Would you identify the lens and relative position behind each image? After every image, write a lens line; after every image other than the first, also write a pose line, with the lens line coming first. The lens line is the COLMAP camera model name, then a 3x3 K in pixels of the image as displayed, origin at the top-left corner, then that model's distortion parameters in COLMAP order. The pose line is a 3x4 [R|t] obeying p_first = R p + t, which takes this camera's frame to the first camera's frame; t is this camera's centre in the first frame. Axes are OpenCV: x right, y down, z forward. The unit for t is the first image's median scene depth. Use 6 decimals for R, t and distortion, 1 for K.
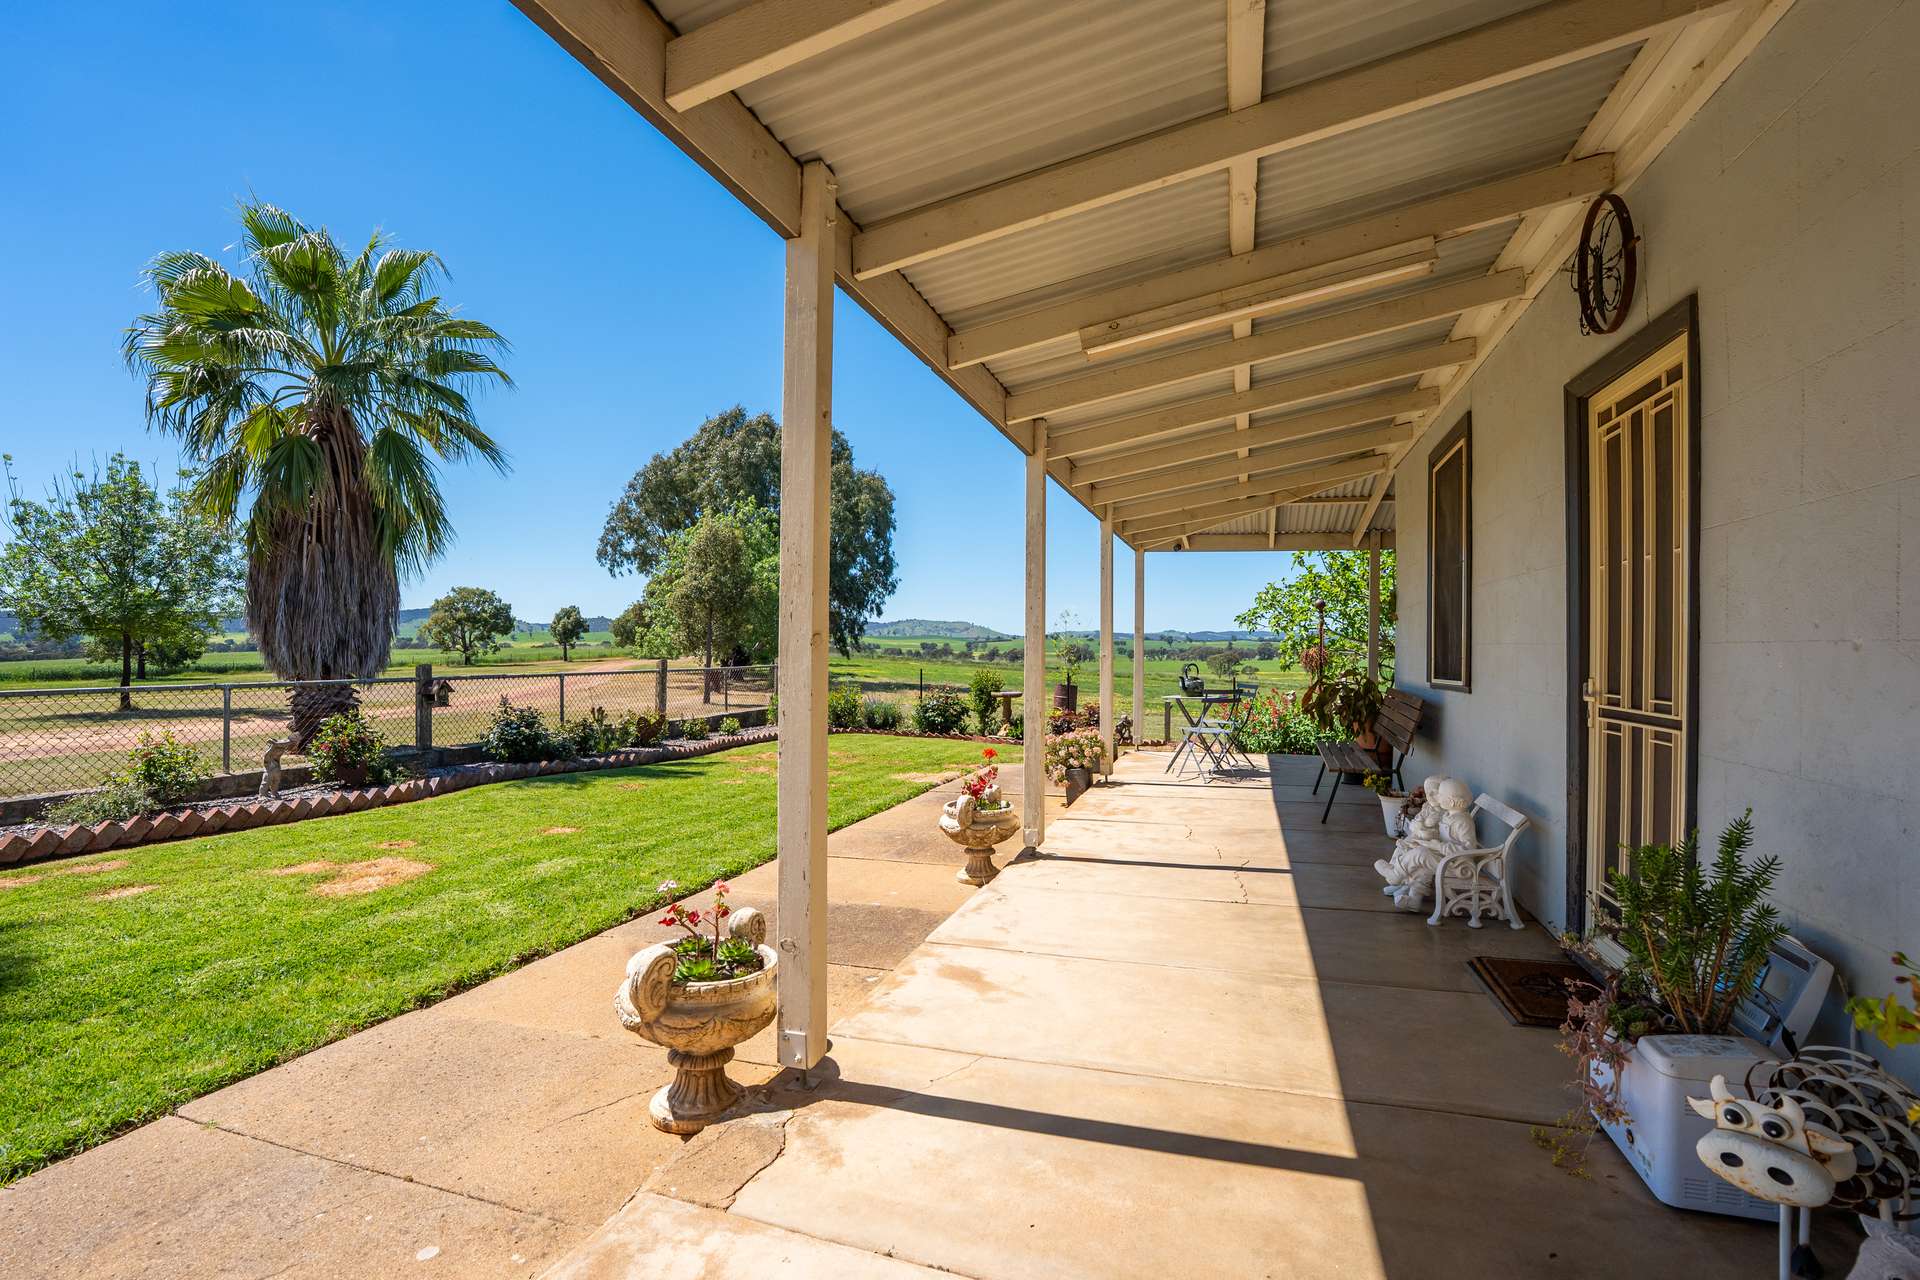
lens RADIAL K [[877.7, 0, 960.0], [0, 877.7, 640.0], [0, 0, 1]] dist [-0.002926, -0.000731]
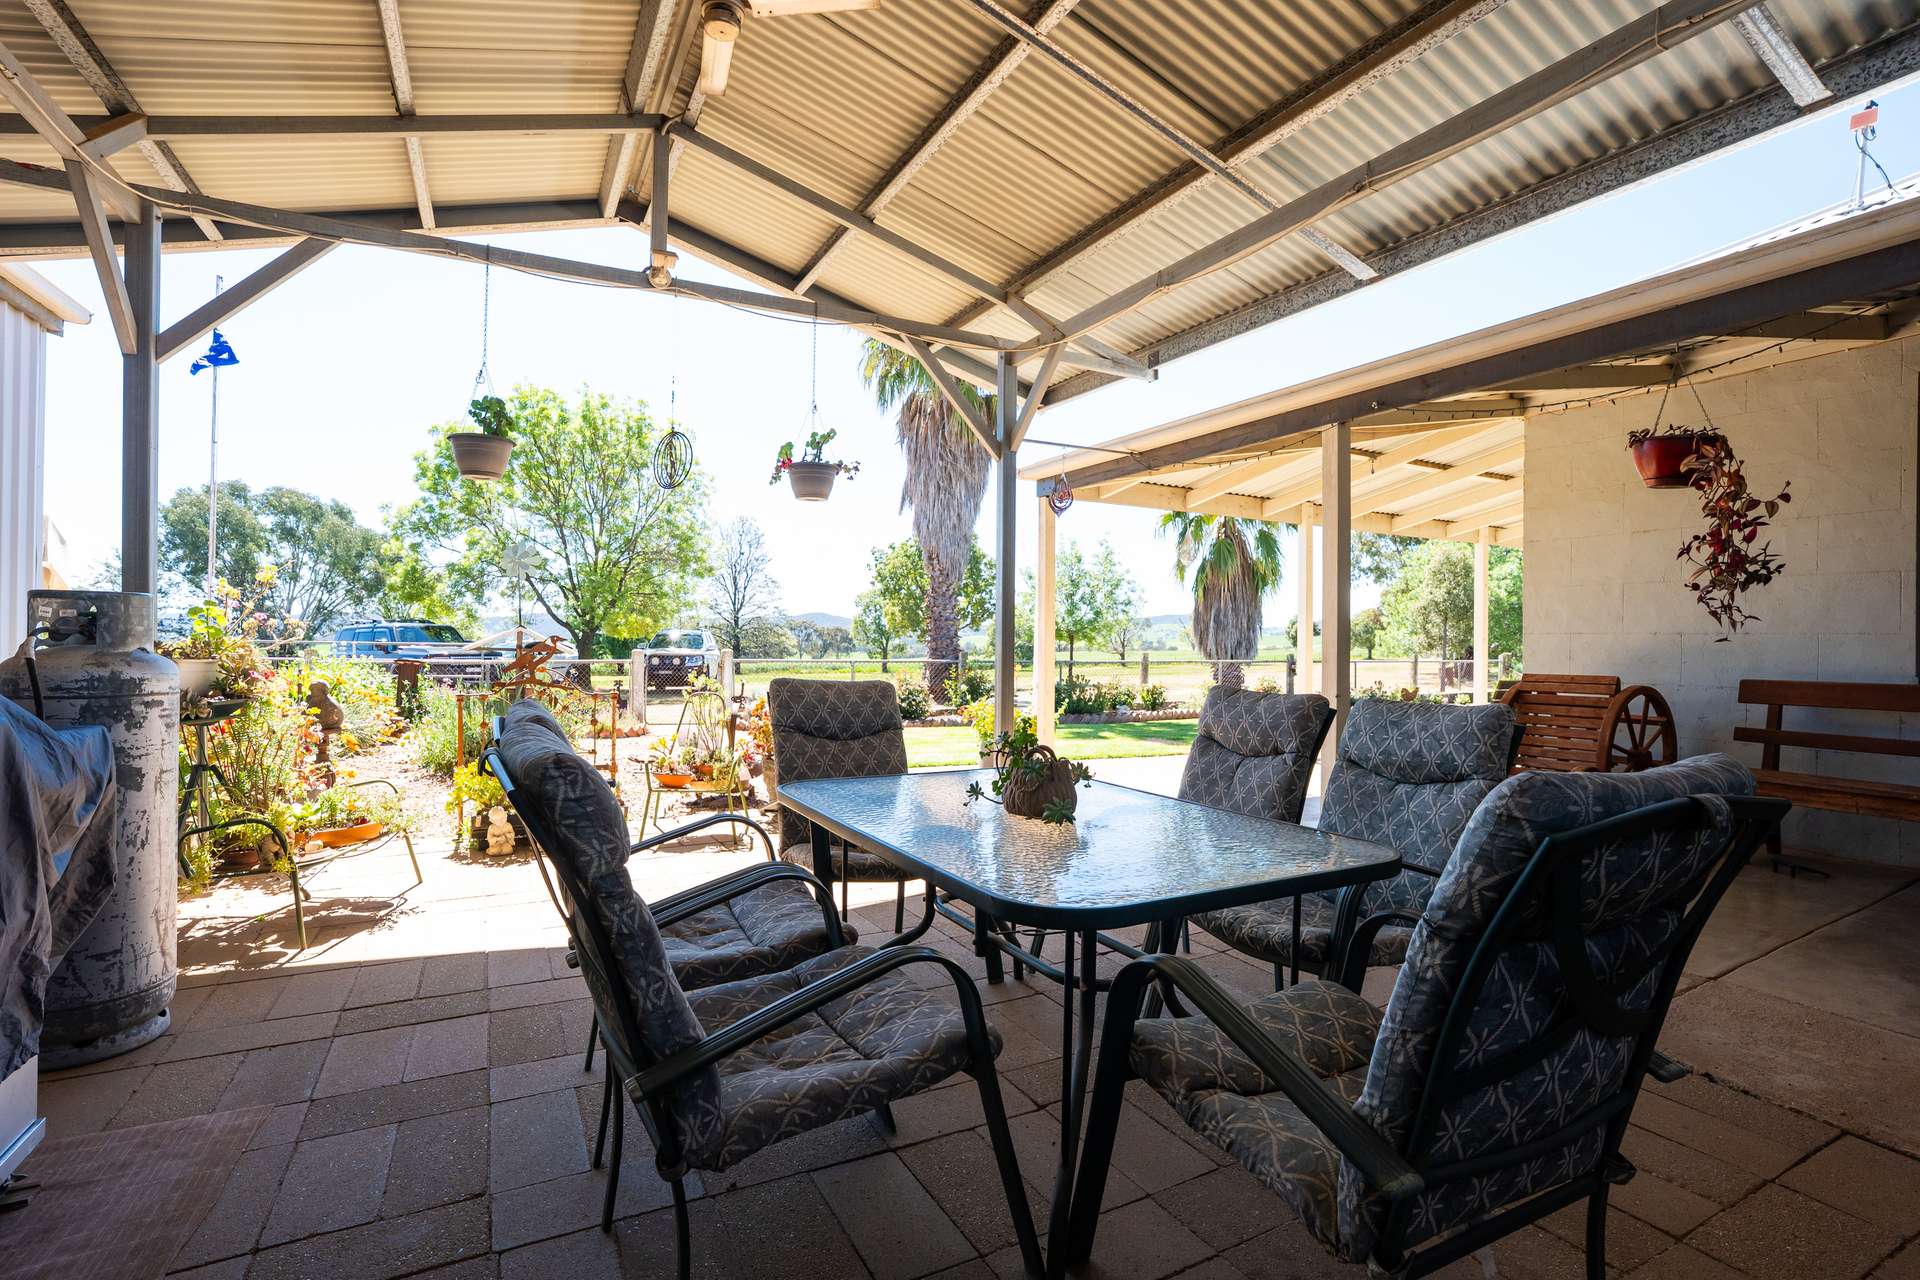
lens RADIAL K [[877.7, 0, 960.0], [0, 877.7, 640.0], [0, 0, 1]] dist [-0.002926, -0.000731]
pose [[0.713733, -0.004536, -0.700403, 0.101689], [0.001941, 0.999988, -0.004498, 0.001911], [0.700415, 0.001850, 0.713733, -0.394647]]
